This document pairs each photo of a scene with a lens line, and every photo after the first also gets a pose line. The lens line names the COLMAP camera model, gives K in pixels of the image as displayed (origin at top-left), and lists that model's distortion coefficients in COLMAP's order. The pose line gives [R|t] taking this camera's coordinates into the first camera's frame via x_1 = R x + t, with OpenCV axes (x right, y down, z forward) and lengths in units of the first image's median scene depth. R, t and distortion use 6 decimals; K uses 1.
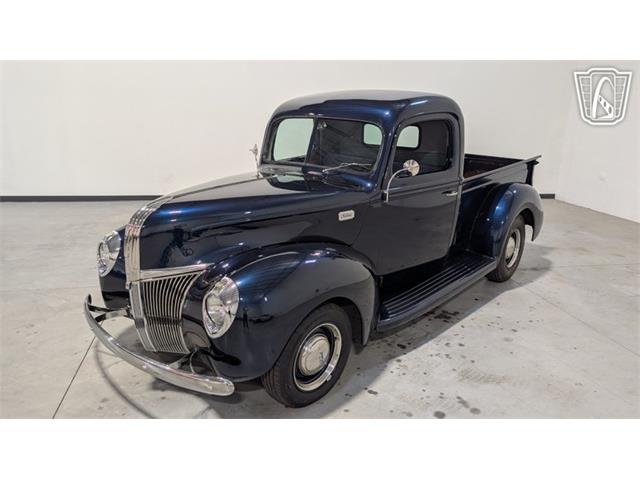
lens RADIAL K [[469.5, 0, 323.4], [0, 469.5, 237.5], [0, 0, 1]] dist [0.021701, -0.016454]
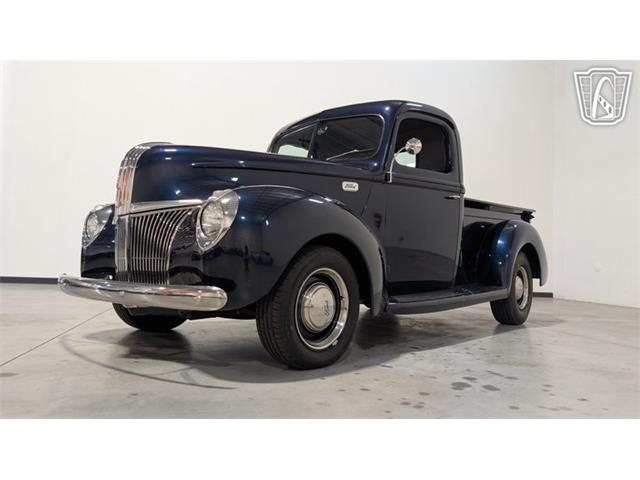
lens RADIAL K [[469.5, 0, 321.5], [0, 469.5, 233.5], [0, 0, 1]] dist [0.021701, -0.016454]
pose [[0.999833, 0.005403, 0.017449, -0.026485], [0.000699, 0.943231, -0.332135, 0.365338], [-0.018253, 0.332092, 0.943070, 0.122511]]
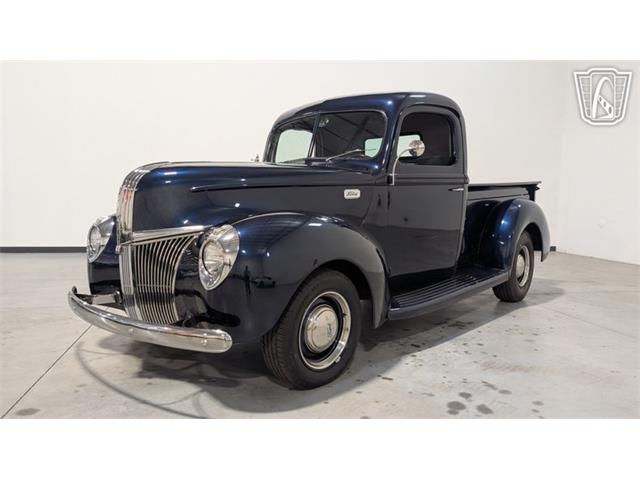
lens RADIAL K [[469.5, 0, 328.2], [0, 469.5, 235.7], [0, 0, 1]] dist [0.021701, -0.016454]
pose [[0.999792, -0.013772, 0.015018, -0.015559], [0.016441, 0.980618, -0.195237, 0.224205], [-0.012038, 0.195443, 0.980641, 0.074063]]
